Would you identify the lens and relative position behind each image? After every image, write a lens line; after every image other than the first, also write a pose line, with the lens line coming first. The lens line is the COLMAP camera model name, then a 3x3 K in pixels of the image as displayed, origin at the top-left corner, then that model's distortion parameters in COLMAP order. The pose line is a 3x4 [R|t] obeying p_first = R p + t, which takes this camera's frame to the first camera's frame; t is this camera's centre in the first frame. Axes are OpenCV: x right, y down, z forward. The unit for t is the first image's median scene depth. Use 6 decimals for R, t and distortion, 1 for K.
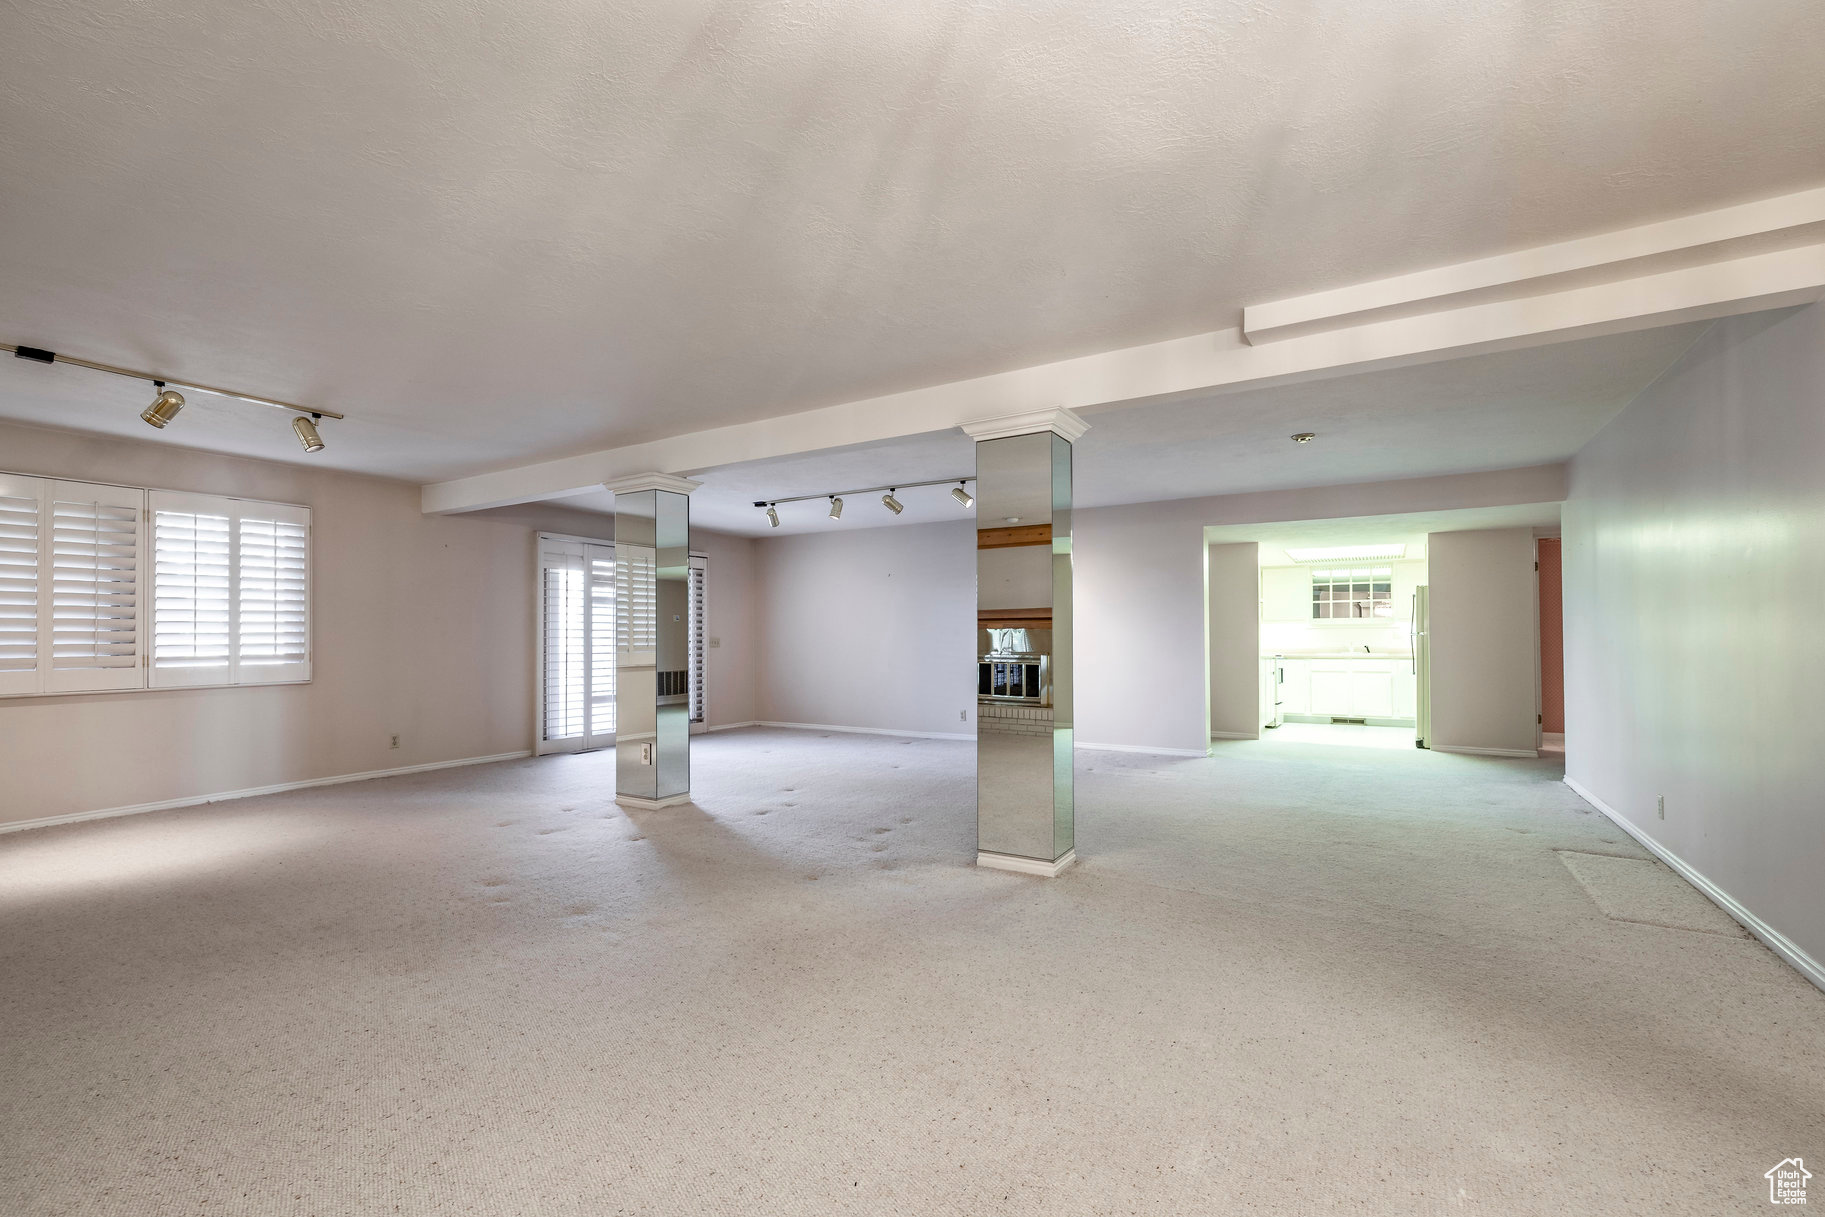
lens RADIAL K [[791.5, 0, 915.2], [0, 791.5, 627.8], [0, 0, 1]] dist [-0.000322, -0.000349]
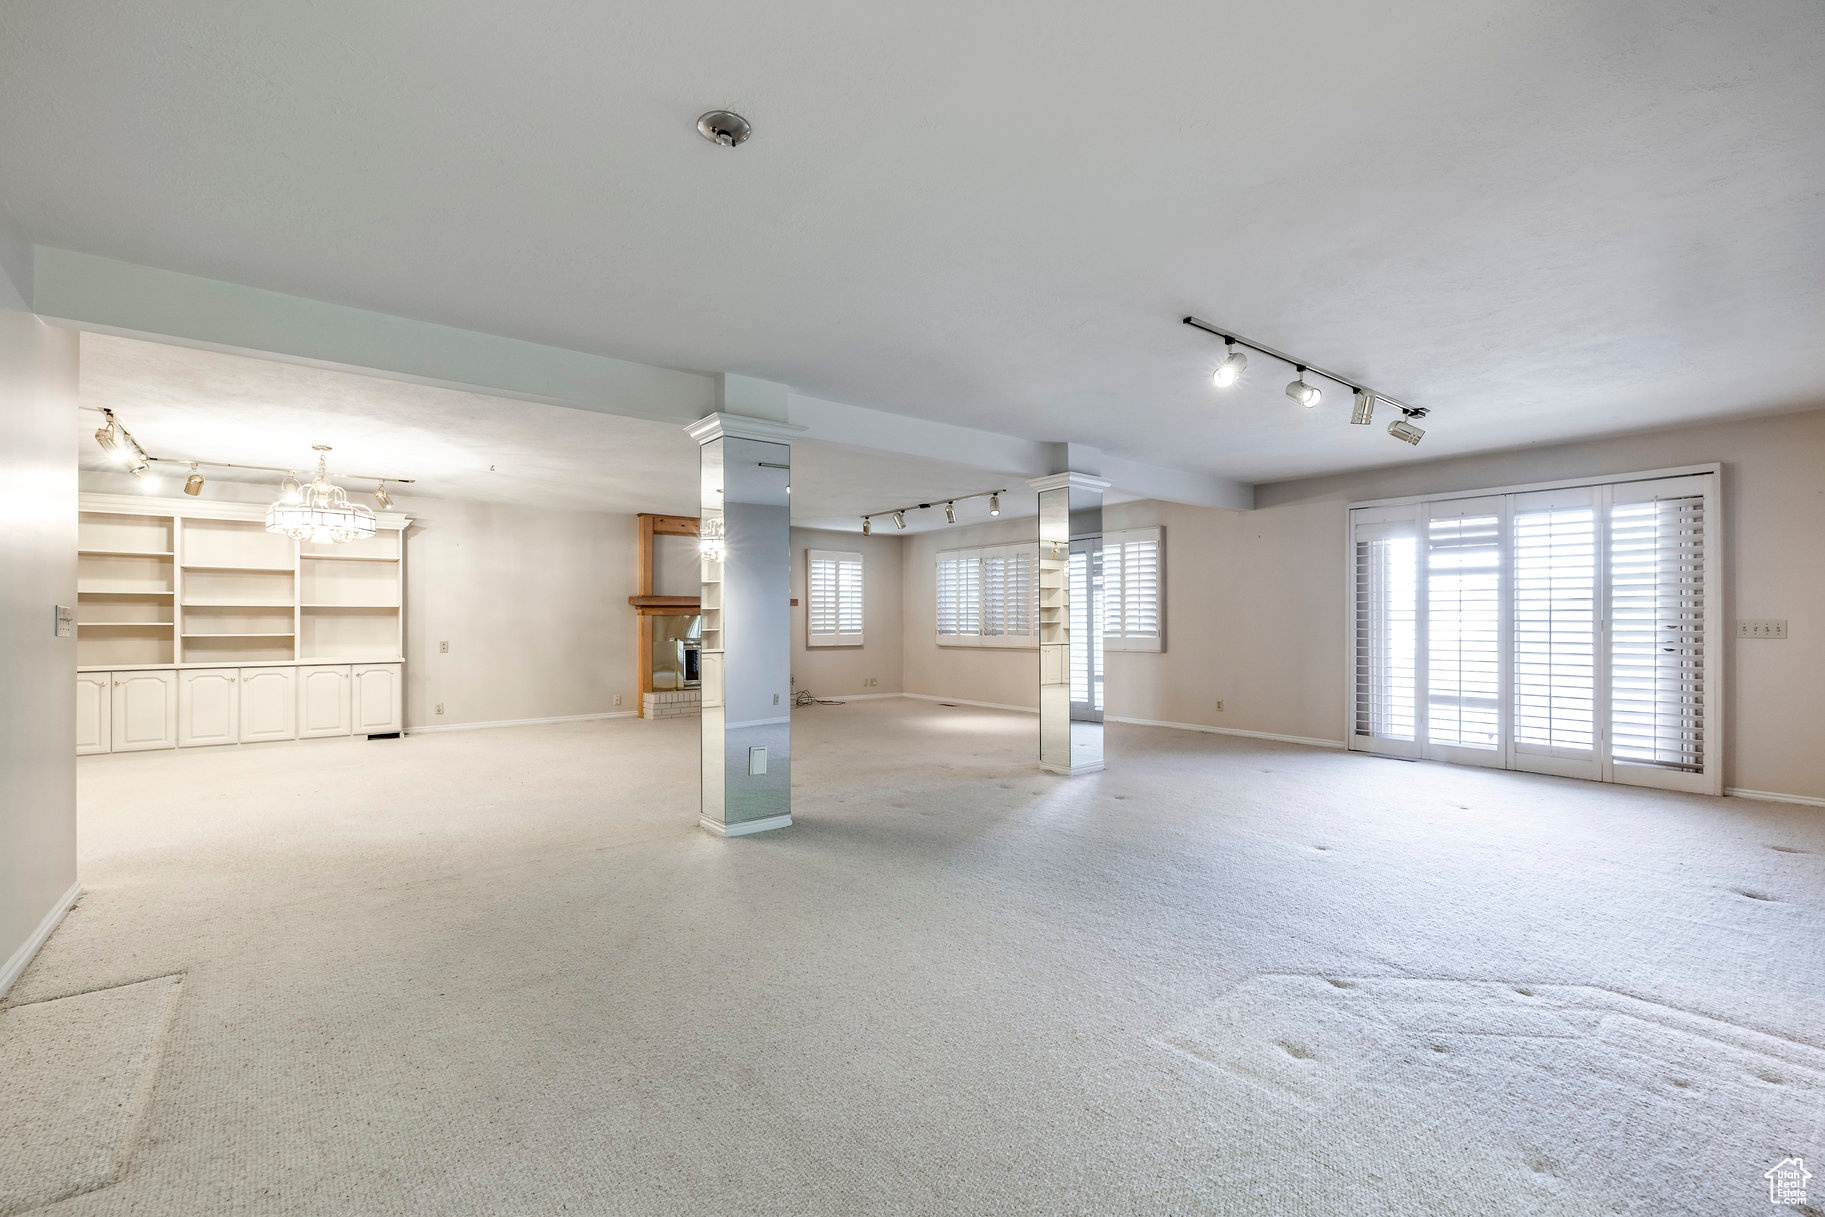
lens RADIAL K [[791.5, 0, 916.0], [0, 791.5, 608.3], [0, 0, 1]] dist [-0.000322, -0.000349]
pose [[-0.370815, -0.000171, -0.928707, 0.563200], [0.020747, 0.999749, -0.008467, -0.003590], [0.928475, -0.022408, -0.370718, 0.894307]]
